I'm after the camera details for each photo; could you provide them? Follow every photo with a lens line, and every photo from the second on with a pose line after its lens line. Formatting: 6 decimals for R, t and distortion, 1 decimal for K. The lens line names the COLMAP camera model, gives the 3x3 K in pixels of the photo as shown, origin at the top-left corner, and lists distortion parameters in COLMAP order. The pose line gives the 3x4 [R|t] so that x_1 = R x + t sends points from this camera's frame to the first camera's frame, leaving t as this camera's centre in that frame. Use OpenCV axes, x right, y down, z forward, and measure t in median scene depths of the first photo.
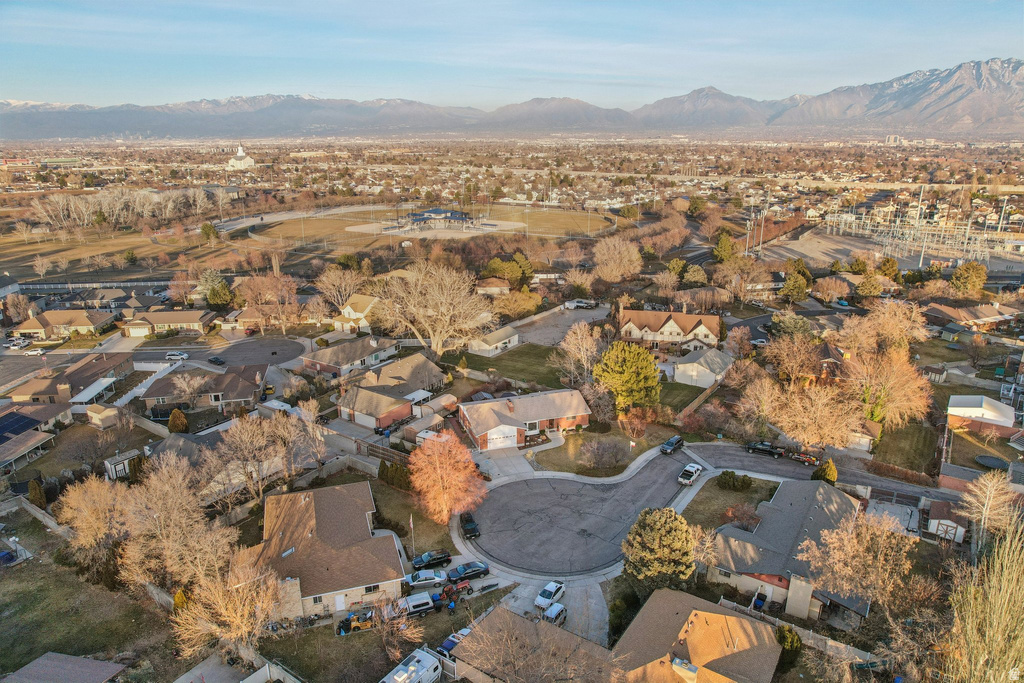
lens RADIAL K [[659.9, 0, 508.1], [0, 659.9, 343.6], [0, 0, 1]] dist [-0.067246, 0.060833]
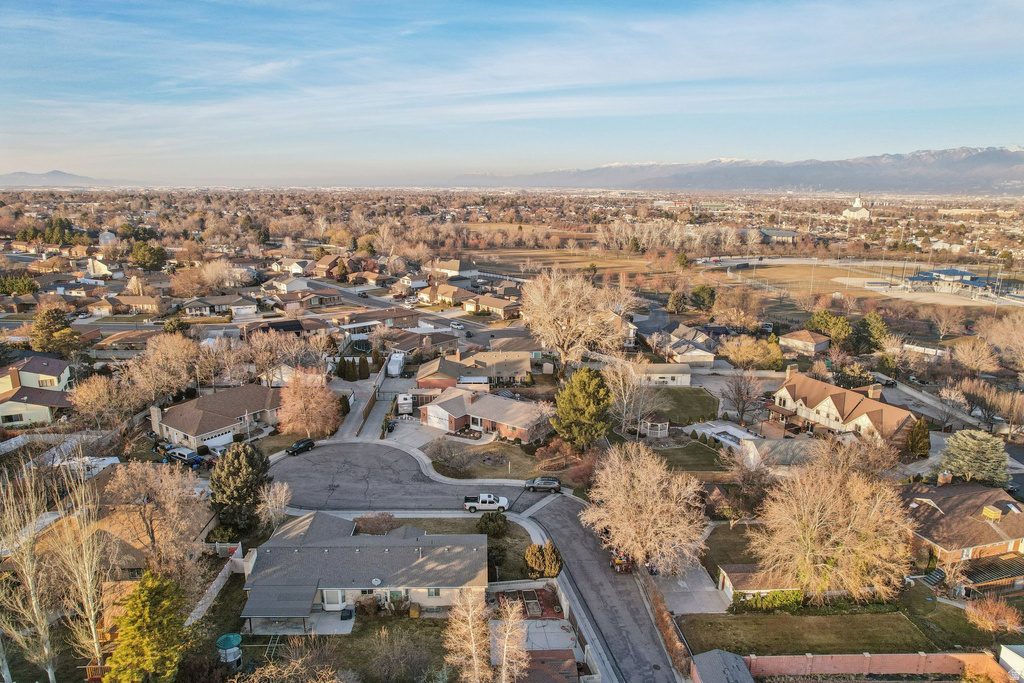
lens RADIAL K [[659.9, 0, 511.0], [0, 659.9, 343.5], [0, 0, 1]] dist [-0.067246, 0.060833]
pose [[0.604860, 0.198876, -0.771098, 0.344920], [-0.257631, 0.965108, 0.046825, -0.021517], [0.753506, 0.170337, 0.634992, 0.157257]]
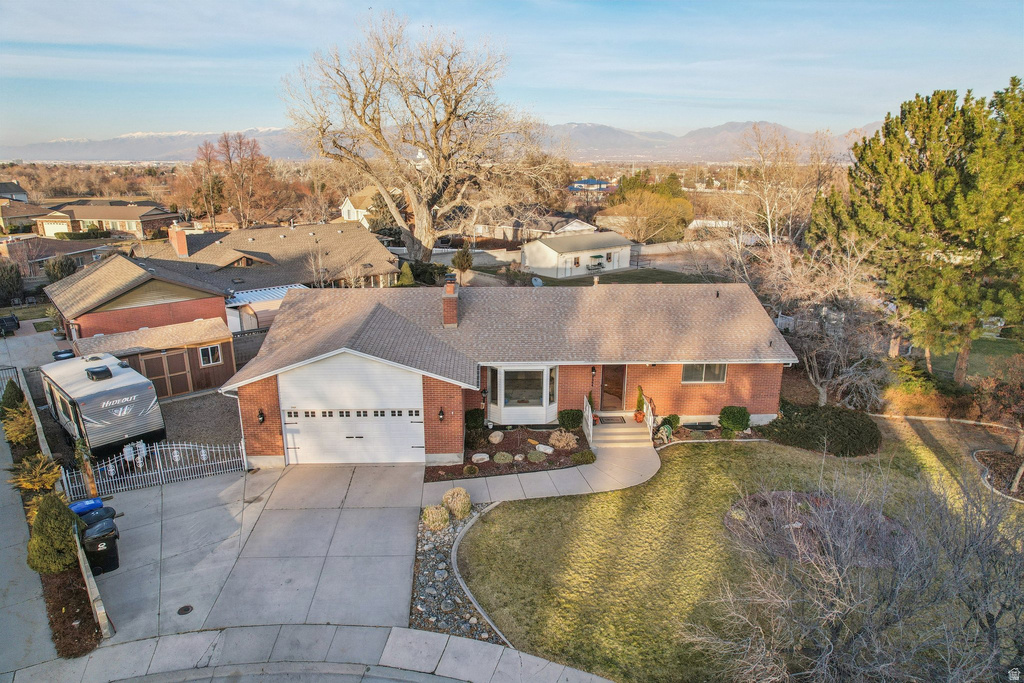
lens RADIAL K [[659.9, 0, 513.0], [0, 659.9, 345.6], [0, 0, 1]] dist [-0.067246, 0.060833]
pose [[0.964934, 0.078882, -0.250360, 0.037482], [-0.086582, 0.996046, -0.019876, 0.048231], [0.247802, 0.040856, 0.967949, 0.323063]]
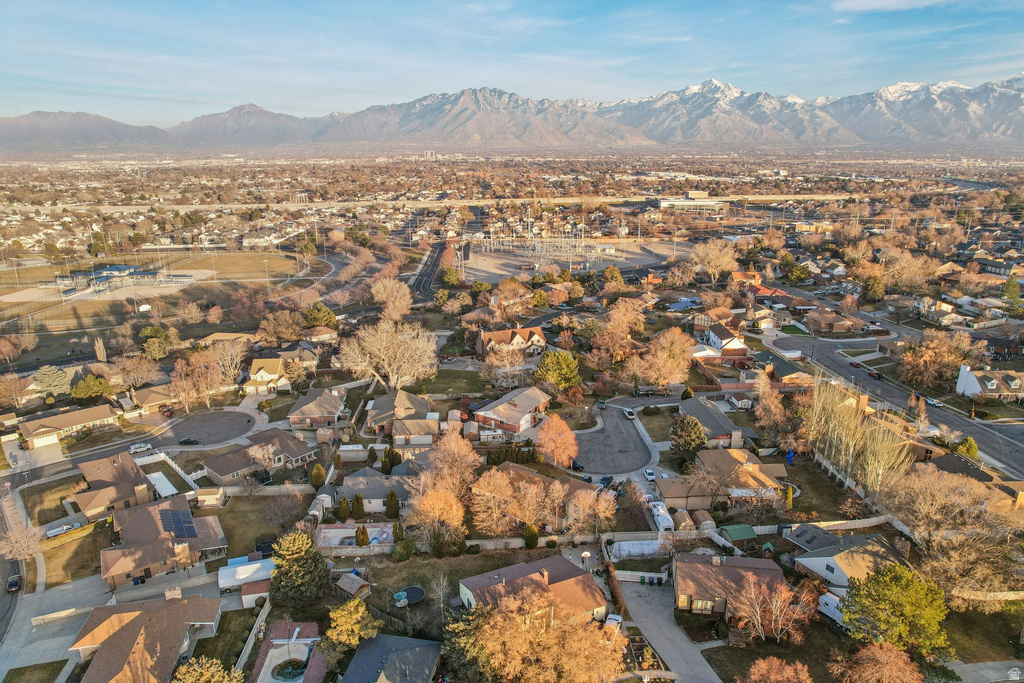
lens RADIAL K [[659.9, 0, 511.7], [0, 659.9, 351.6], [0, 0, 1]] dist [-0.067246, 0.060833]
pose [[0.799533, -0.180572, 0.572836, -0.362654], [0.187351, 0.981130, 0.047783, -0.042113], [-0.570655, 0.069117, 0.818276, -0.113746]]
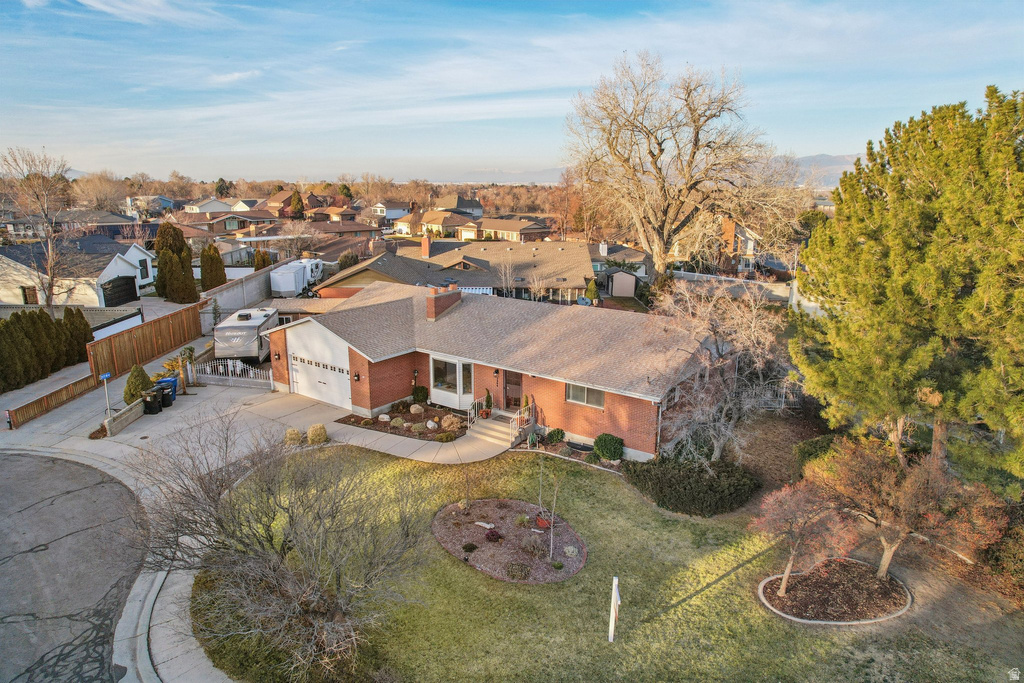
lens RADIAL K [[659.9, 0, 508.8], [0, 659.9, 337.9], [0, 0, 1]] dist [-0.067246, 0.060833]
pose [[0.591705, 0.195412, -0.782112, 0.112691], [-0.254977, 0.965736, 0.048388, 0.037277], [0.764769, 0.170789, 0.621256, 0.351156]]
